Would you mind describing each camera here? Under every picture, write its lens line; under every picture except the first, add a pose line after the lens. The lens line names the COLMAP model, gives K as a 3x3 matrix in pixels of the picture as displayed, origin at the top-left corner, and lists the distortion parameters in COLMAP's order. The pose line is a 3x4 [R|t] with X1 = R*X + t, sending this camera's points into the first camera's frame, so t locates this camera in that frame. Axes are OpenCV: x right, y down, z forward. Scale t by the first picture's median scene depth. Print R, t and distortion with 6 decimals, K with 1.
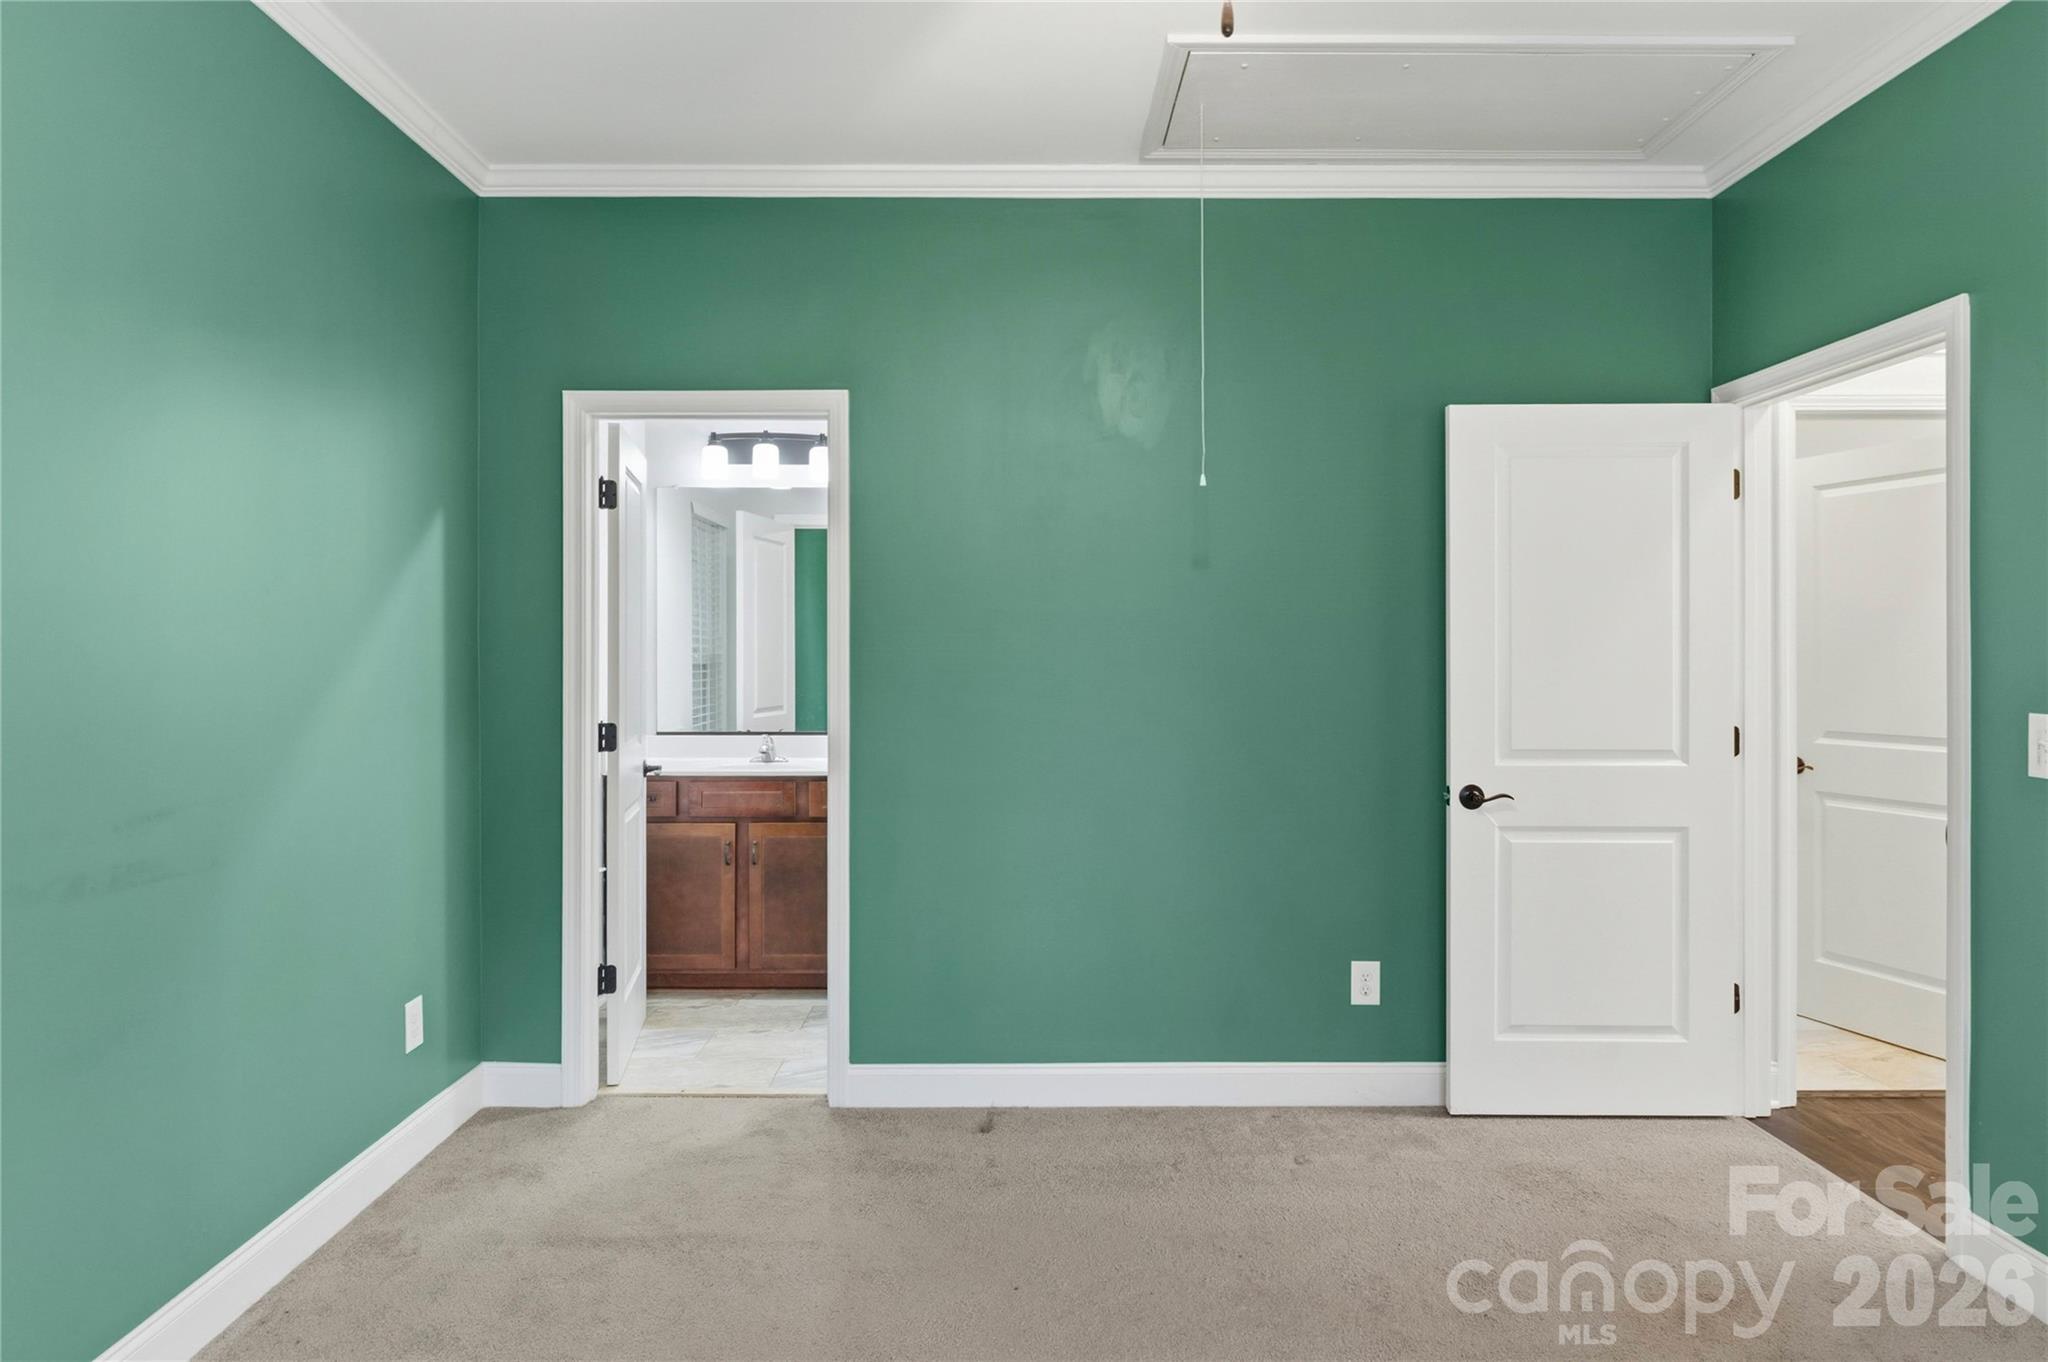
lens RADIAL K [[1199.2, 0, 1022.1], [0, 1199.2, 653.1], [0, 0, 1]] dist [-0.002692, -0.002521]
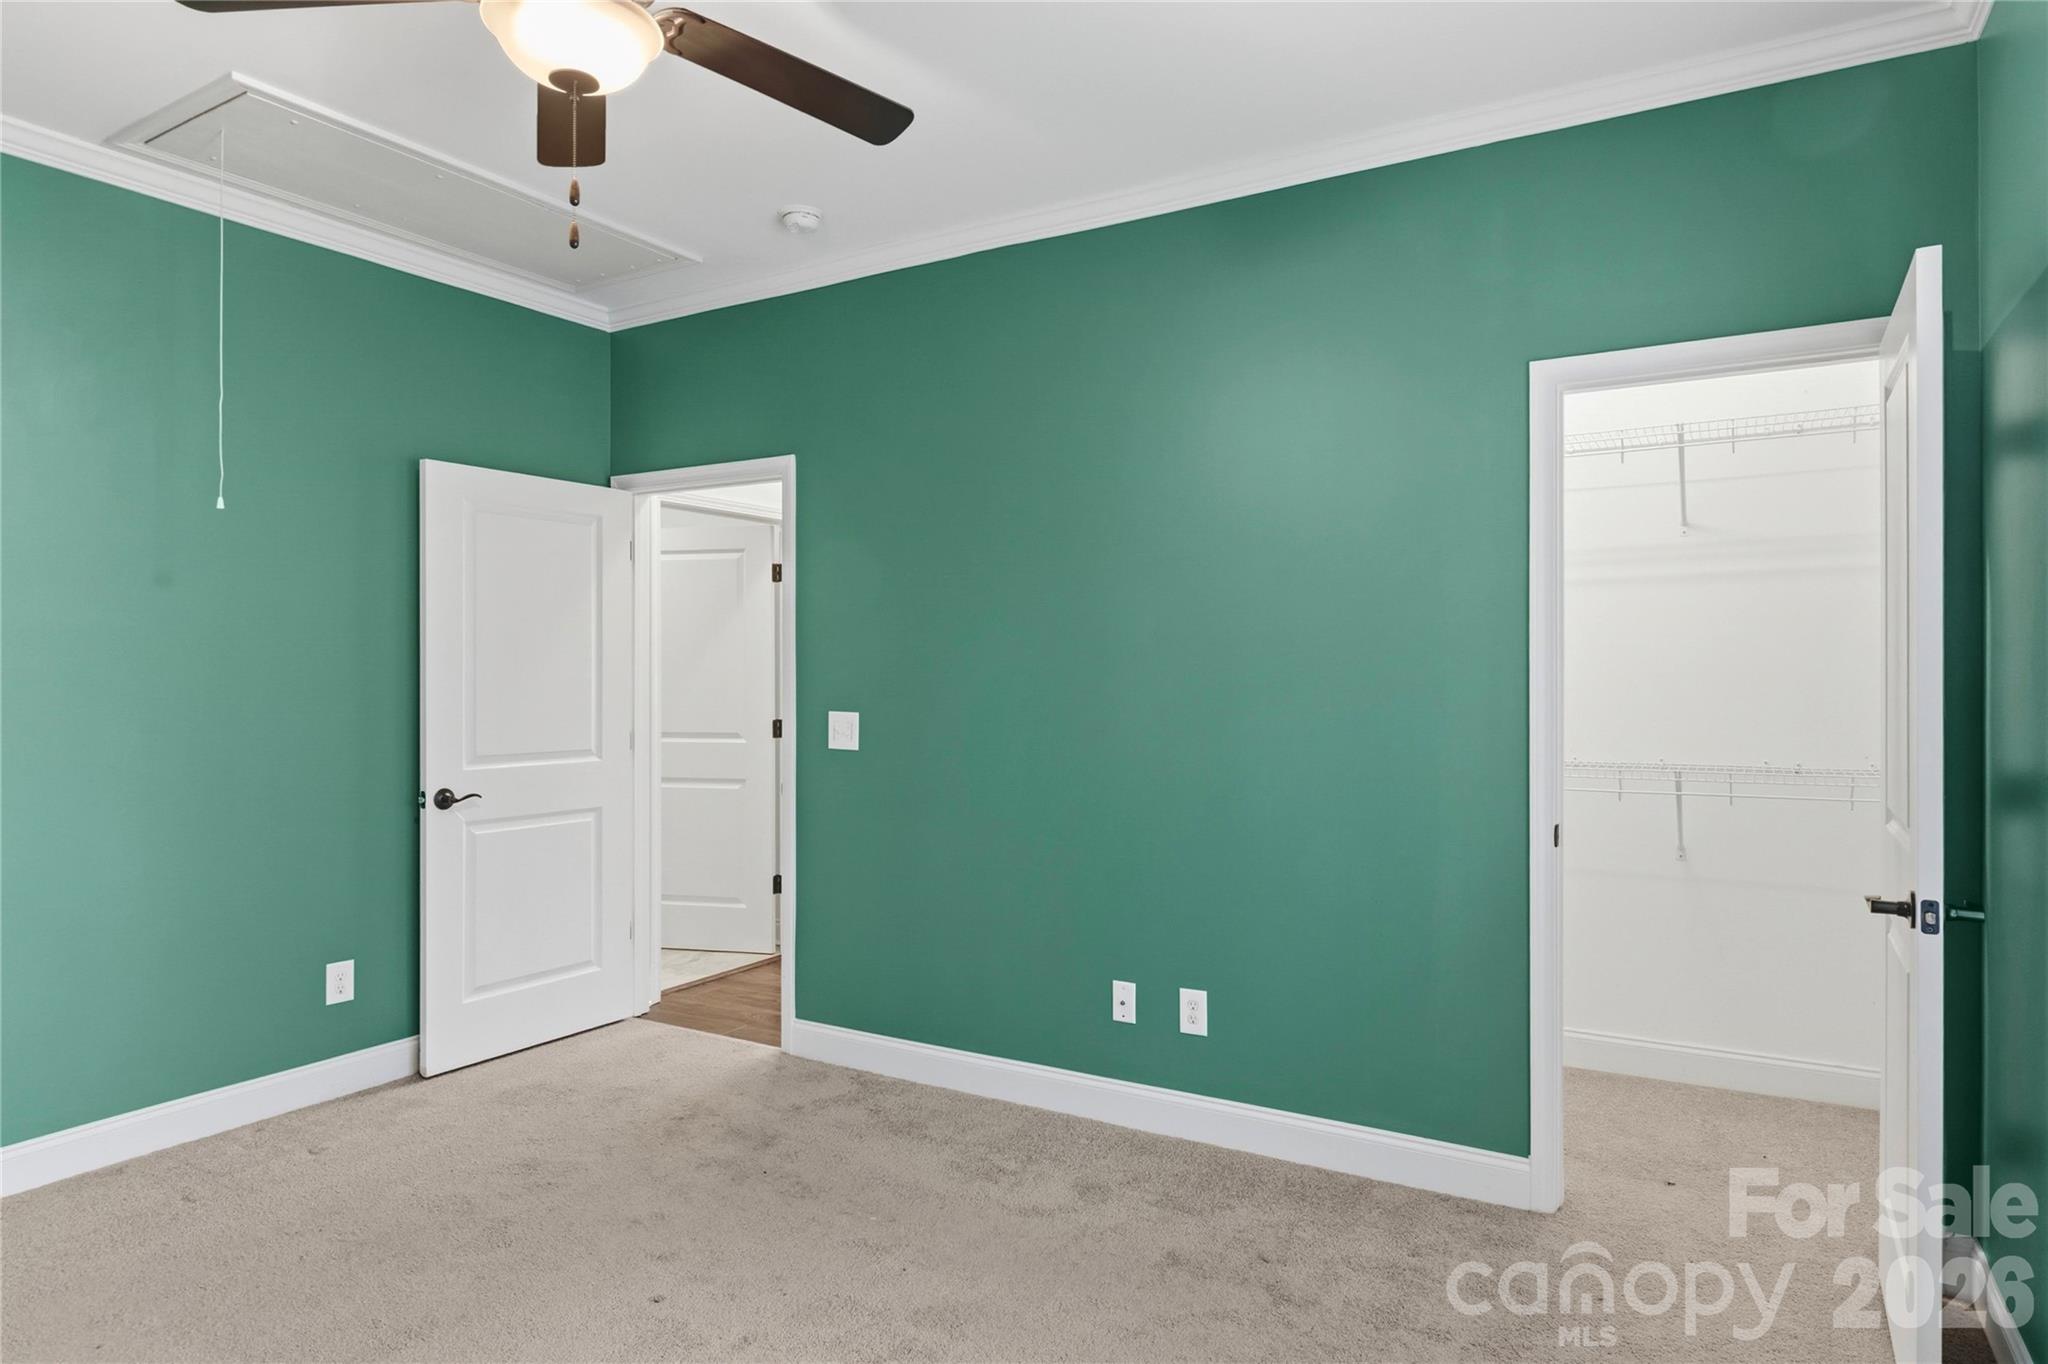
lens RADIAL K [[1200.3, 0, 1024.5], [0, 1200.3, 677.2], [0, 0, 1]] dist [-0.000504, -0.000638]
pose [[0.522953, -0.001741, 0.852360, -0.324818], [-0.000046, 0.999998, 0.002070, -0.000760], [-0.852361, -0.001122, 0.522952, -0.090057]]
